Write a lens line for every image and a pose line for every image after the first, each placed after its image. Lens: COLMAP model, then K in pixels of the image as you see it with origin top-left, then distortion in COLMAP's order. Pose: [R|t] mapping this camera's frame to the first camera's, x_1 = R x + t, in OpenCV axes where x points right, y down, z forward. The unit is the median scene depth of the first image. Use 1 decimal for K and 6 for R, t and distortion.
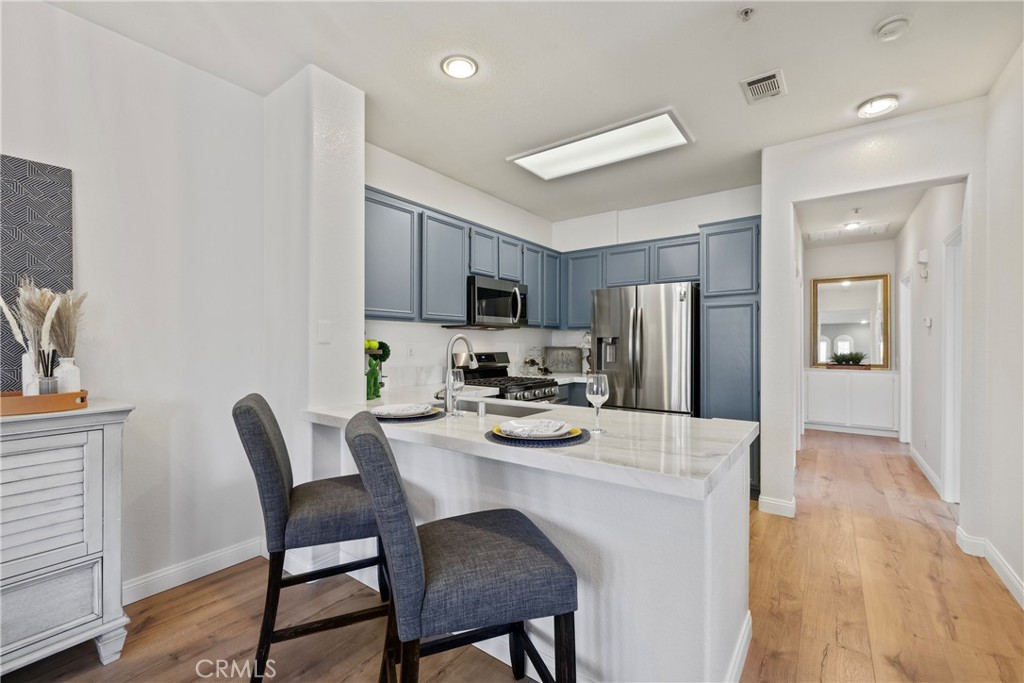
lens RADIAL K [[431.8, 0, 512.0], [0, 431.8, 341.5], [0, 0, 1]] dist [0.001755, -0.000233]
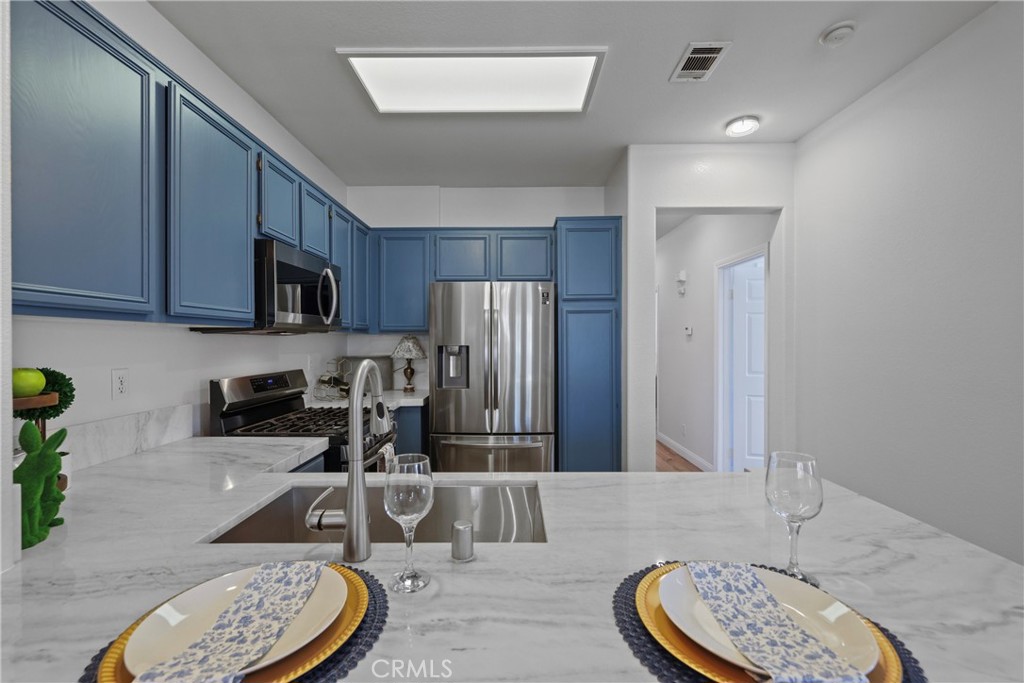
lens RADIAL K [[431.8, 0, 512.0], [0, 431.8, 341.5], [0, 0, 1]] dist [0.001755, -0.000233]
pose [[0.810586, -0.002310, 0.585615, -0.154979], [-0.000007, 0.999992, 0.003955, -0.022193], [-0.585619, -0.003210, 0.810580, 0.348108]]
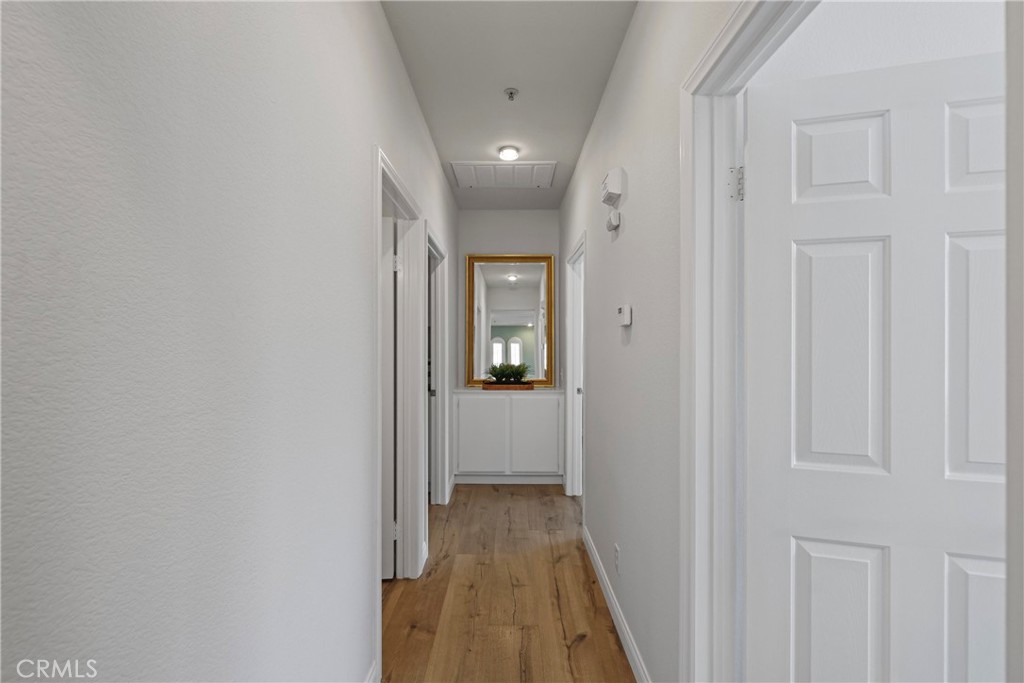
lens RADIAL K [[431.8, 0, 512.0], [0, 431.8, 341.5], [0, 0, 1]] dist [0.001755, -0.000233]
pose [[0.803457, 0.001739, 0.595360, 0.647480], [-0.001770, 0.999998, -0.000533, -0.018499], [-0.595360, -0.000626, 0.803459, 0.771287]]
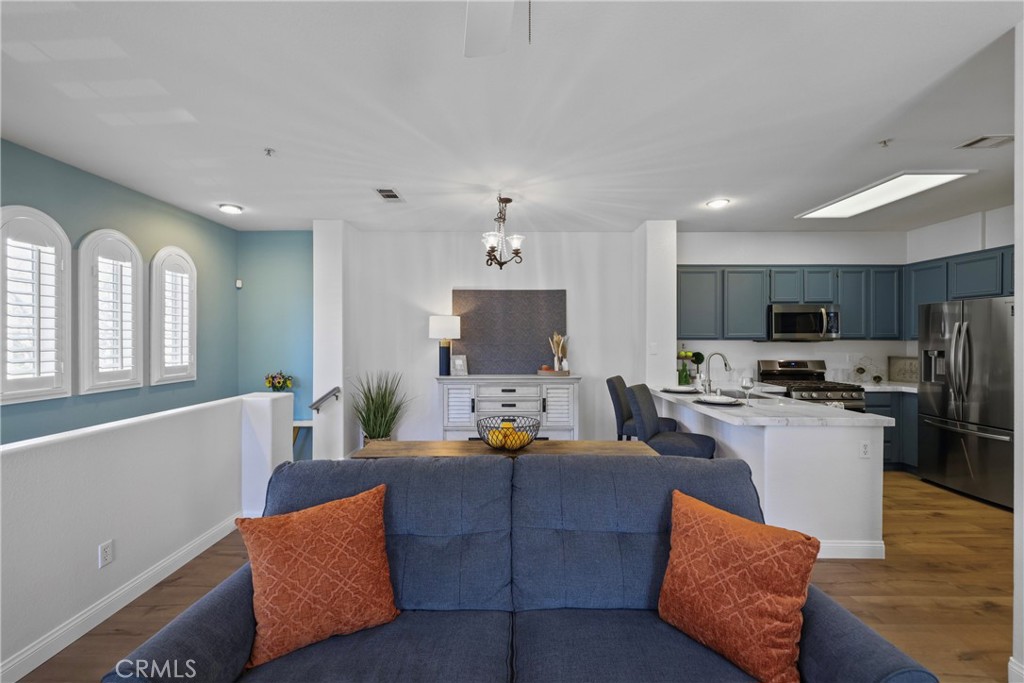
lens RADIAL K [[438.2, 0, 509.8], [0, 438.2, 338.9], [0, 0, 1]] dist [0.002159, 0.000036]
pose [[0.595668, -0.001200, -0.803230, 0.514678], [0.003402, 0.999994, 0.001028, -0.045454], [0.803223, -0.003345, 0.595668, -0.484796]]
